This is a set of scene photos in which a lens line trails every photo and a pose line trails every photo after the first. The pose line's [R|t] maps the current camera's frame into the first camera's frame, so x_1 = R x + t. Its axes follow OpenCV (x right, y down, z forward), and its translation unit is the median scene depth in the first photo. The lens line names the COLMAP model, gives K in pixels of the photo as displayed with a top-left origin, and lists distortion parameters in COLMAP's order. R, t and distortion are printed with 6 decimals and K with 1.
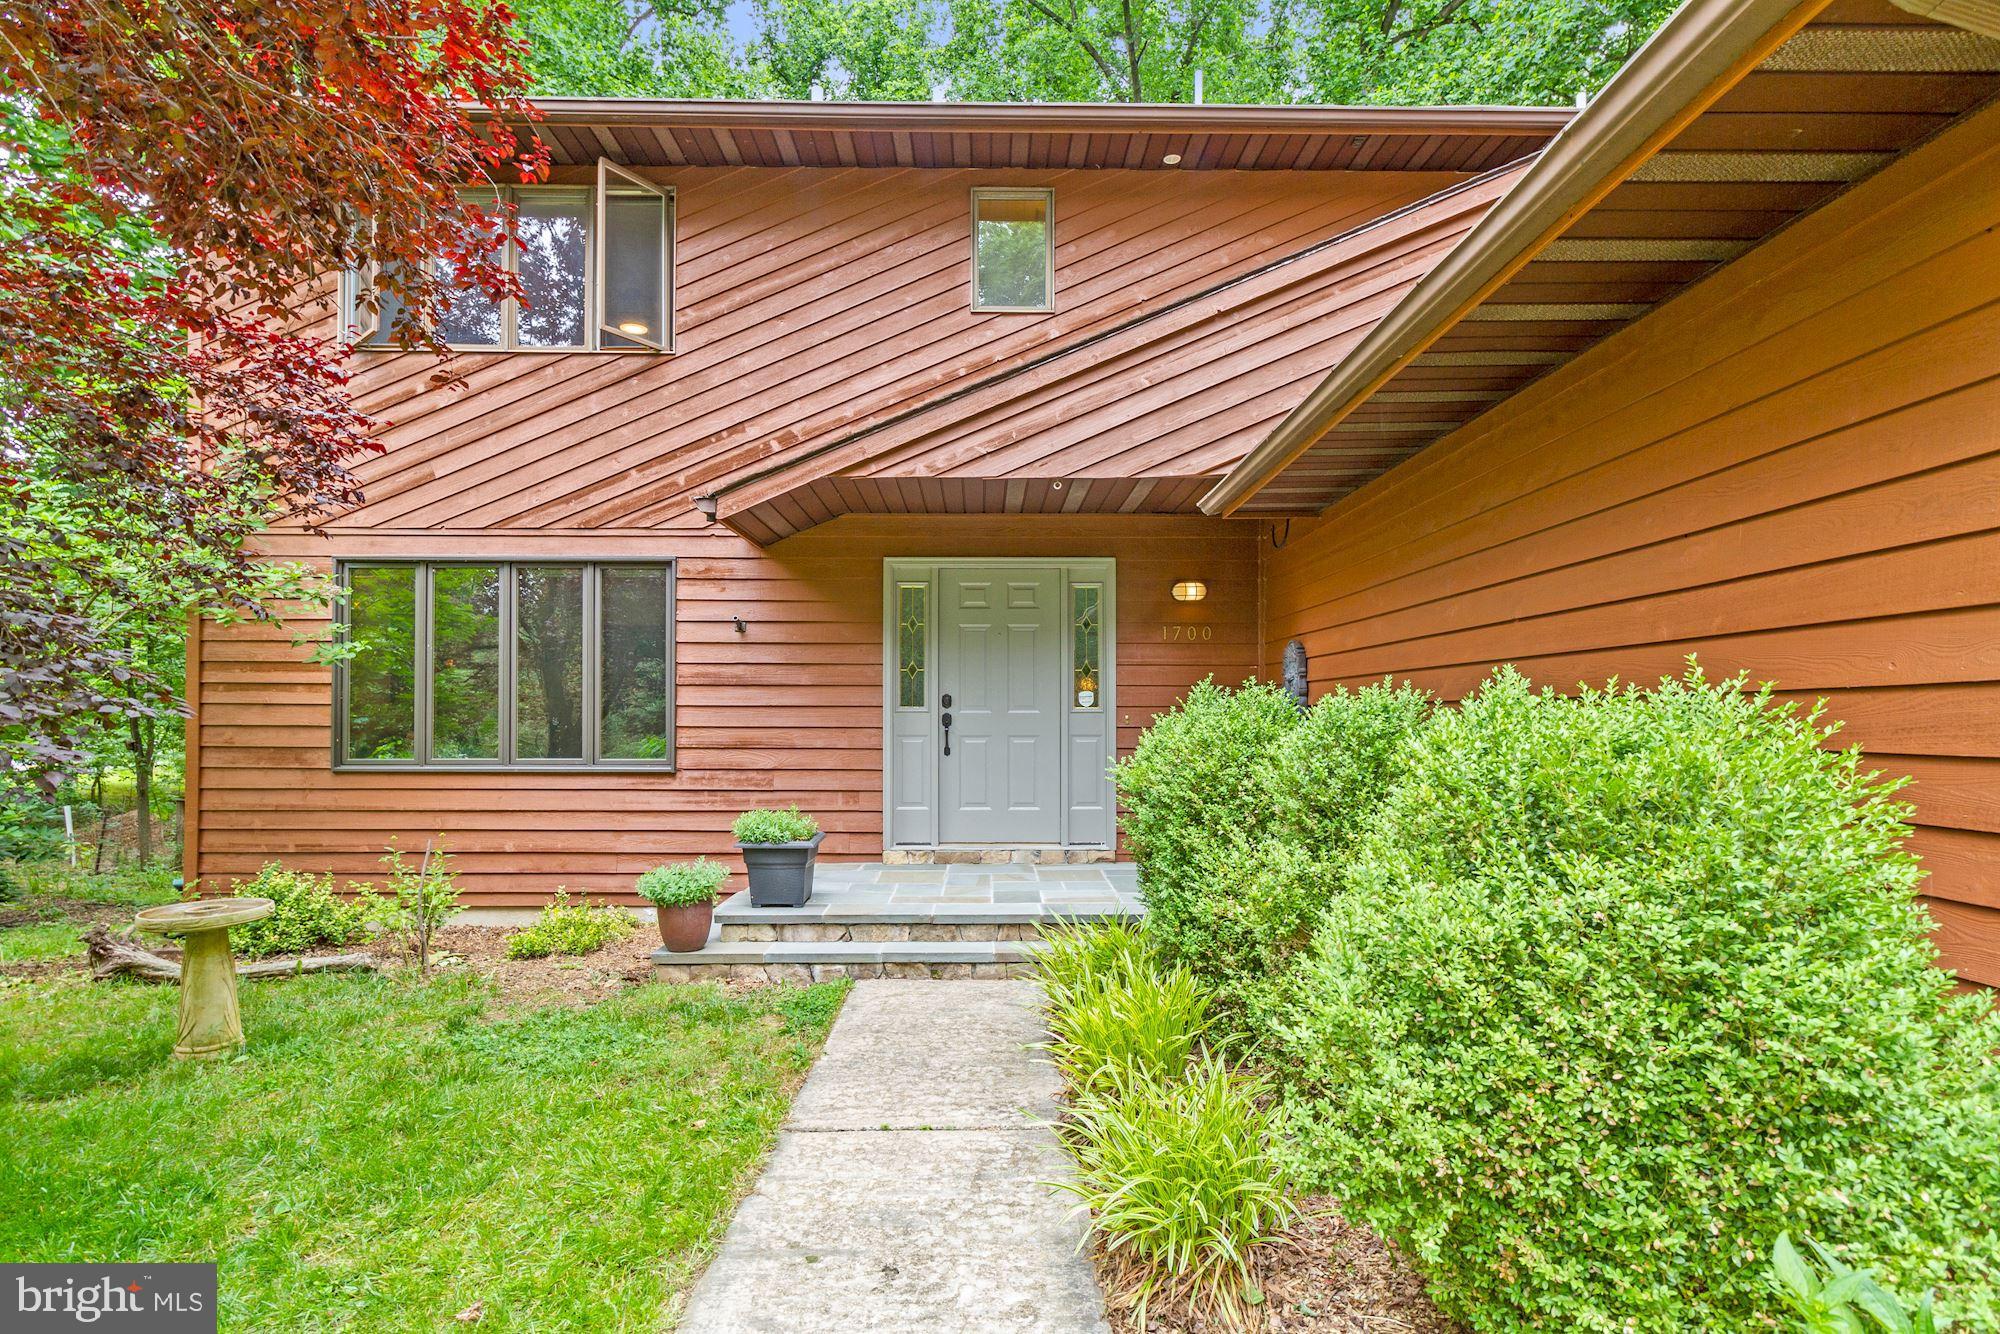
lens RADIAL K [[1014.0, 0, 999.1], [0, 1014.0, 686.8], [0, 0, 1]] dist [0.015579, -0.004068]
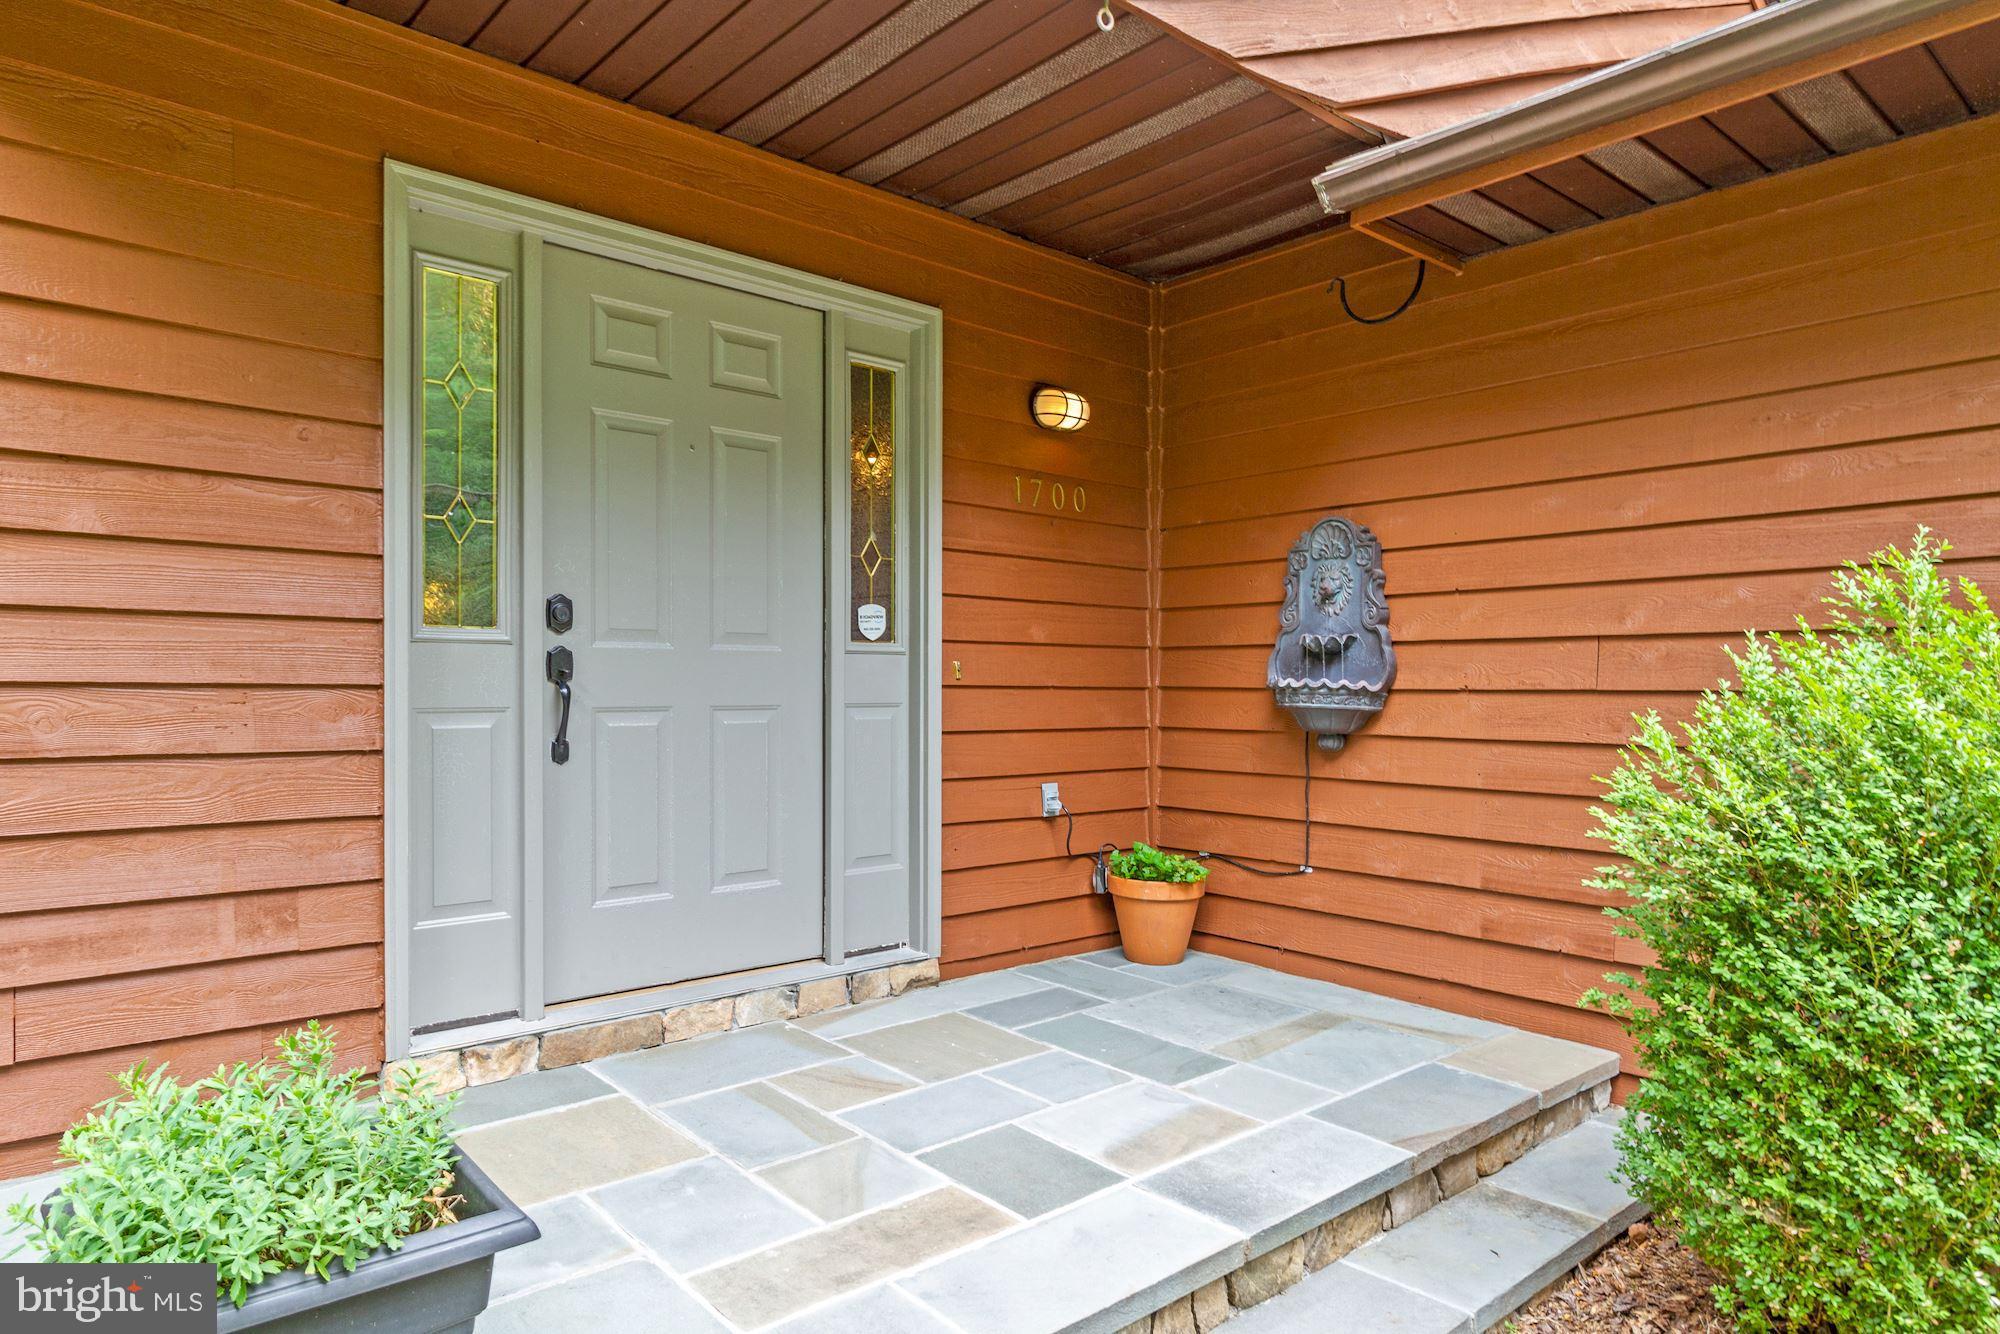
lens RADIAL K [[1196.5, 0, 985.4], [0, 1196.5, 713.8], [0, 0, 1]] dist [0.000436, -0.000892]
pose [[0.756438, -0.012477, 0.653946, -0.218701], [-0.015238, 0.999210, 0.036691, 0.031878], [-0.653888, -0.037720, 0.755651, 0.581290]]
